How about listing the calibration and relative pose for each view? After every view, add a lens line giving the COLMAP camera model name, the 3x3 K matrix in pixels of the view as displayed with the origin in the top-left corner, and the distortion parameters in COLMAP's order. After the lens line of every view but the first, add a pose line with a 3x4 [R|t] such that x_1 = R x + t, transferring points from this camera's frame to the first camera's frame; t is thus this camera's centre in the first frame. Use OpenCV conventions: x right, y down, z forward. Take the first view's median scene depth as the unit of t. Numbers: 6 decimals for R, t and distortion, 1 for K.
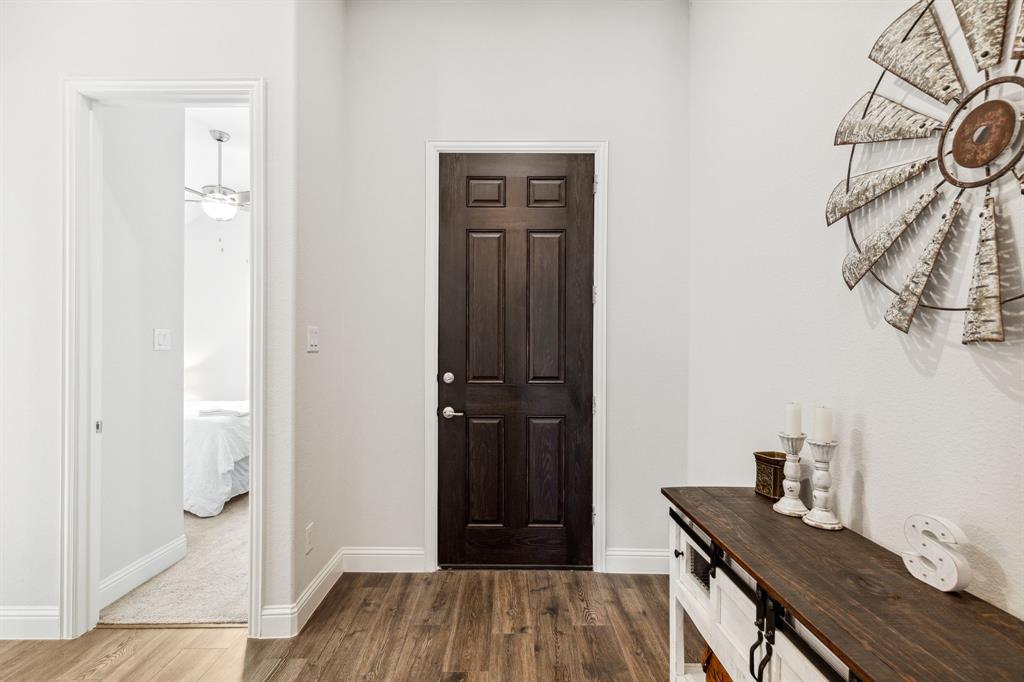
lens RADIAL K [[468.4, 0, 515.1], [0, 468.4, 356.2], [0, 0, 1]] dist [0.000973, 0.000040]
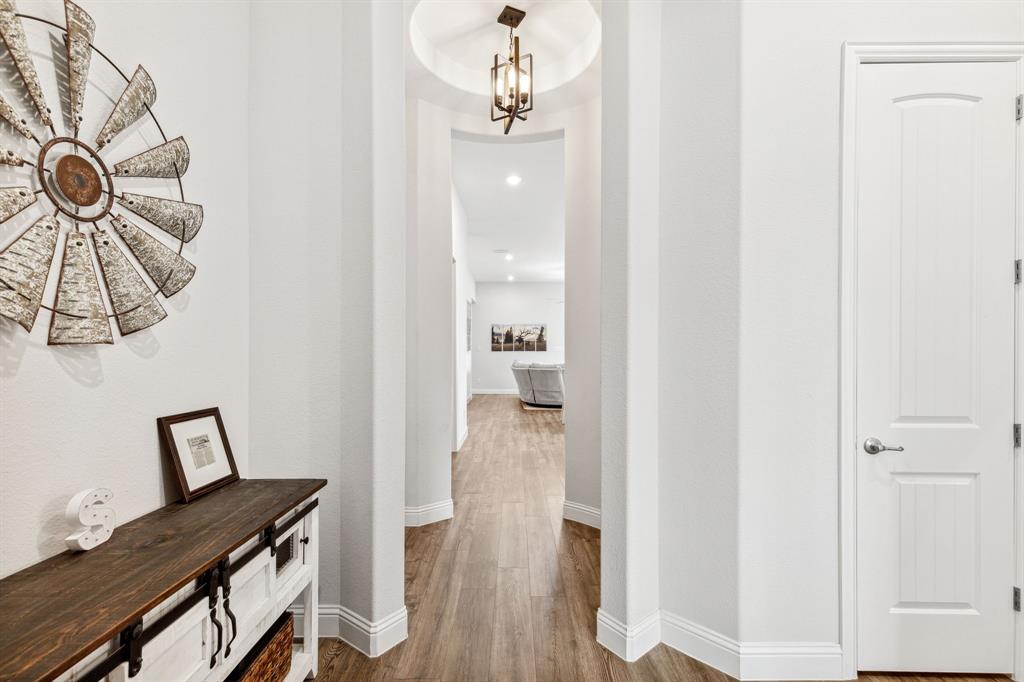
lens RADIAL K [[459.4, 0, 512.0], [0, 459.4, 341.0], [0, 0, 1]] dist [0.004207, 0.000431]
pose [[-0.999814, -0.005546, 0.018453, -0.194017], [-0.005647, 0.999969, -0.005425, -0.035246], [-0.018422, -0.005528, -0.999815, 2.141964]]
